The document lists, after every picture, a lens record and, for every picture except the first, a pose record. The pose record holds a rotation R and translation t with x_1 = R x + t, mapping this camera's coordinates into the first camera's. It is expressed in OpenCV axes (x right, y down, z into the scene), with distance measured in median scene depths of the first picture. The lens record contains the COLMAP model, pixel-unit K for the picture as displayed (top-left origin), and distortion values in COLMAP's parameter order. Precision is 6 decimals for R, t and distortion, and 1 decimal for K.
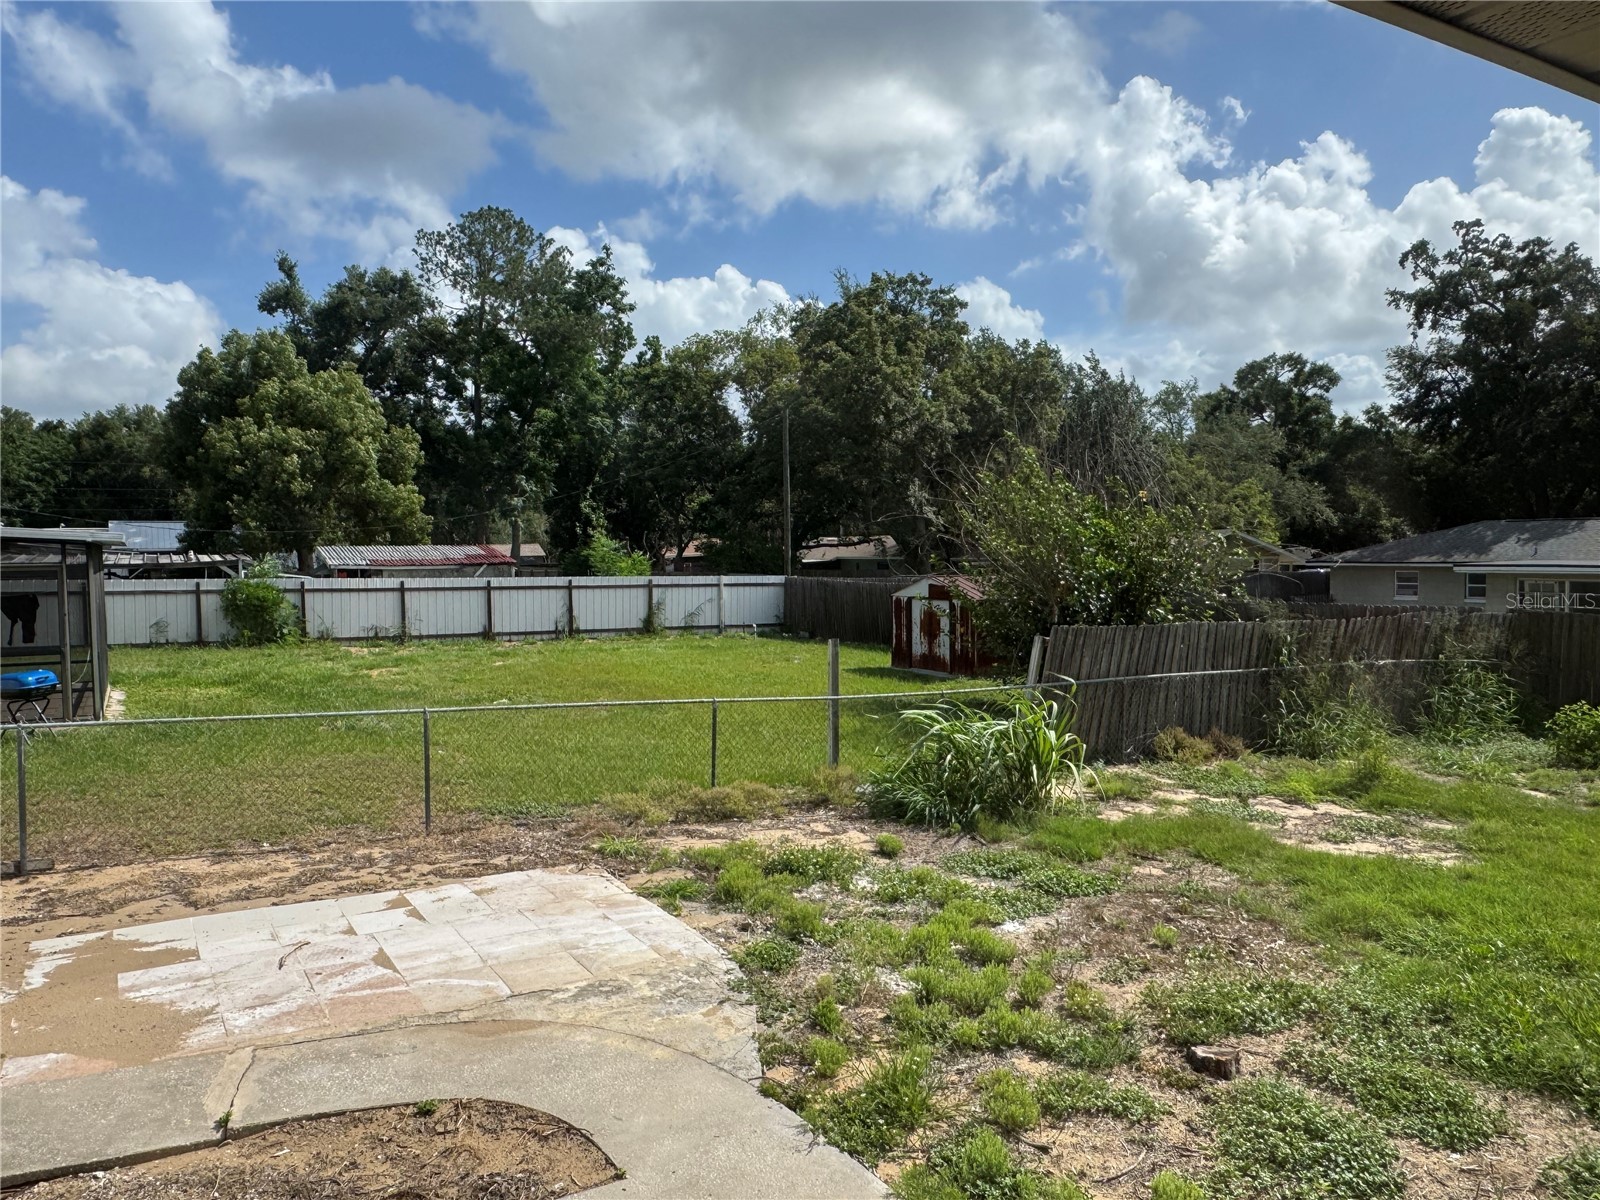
lens RADIAL K [[1121.2, 0, 800.0], [0, 1121.2, 600.0], [0, 0, 1]] dist [0.000877, 0.002530]
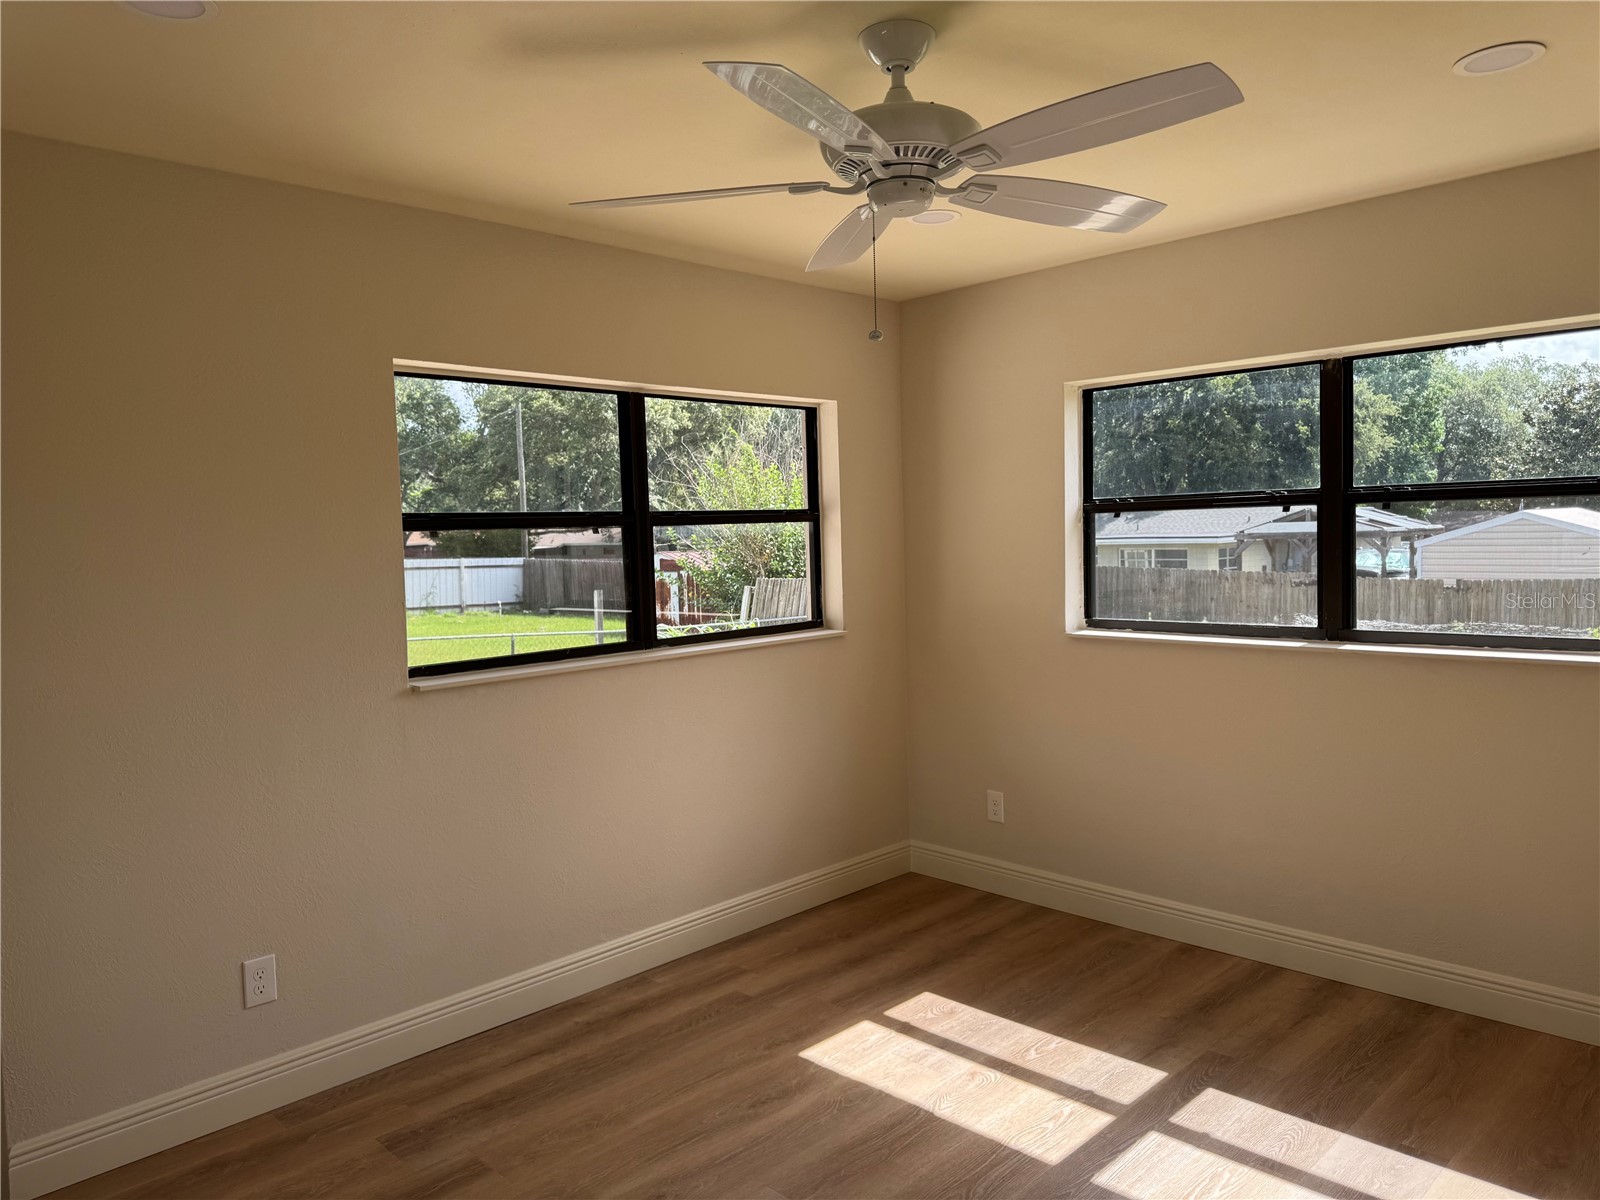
lens RADIAL K [[1114.7, 0, 800.0], [0, 1114.7, 600.0], [0, 0, 1]] dist [0.083215, -0.109752]
pose [[0.969230, -0.026330, 0.244744, -0.020663], [0.023925, 0.999632, 0.012794, 0.012064], [-0.244991, -0.006545, 0.969503, -0.119957]]
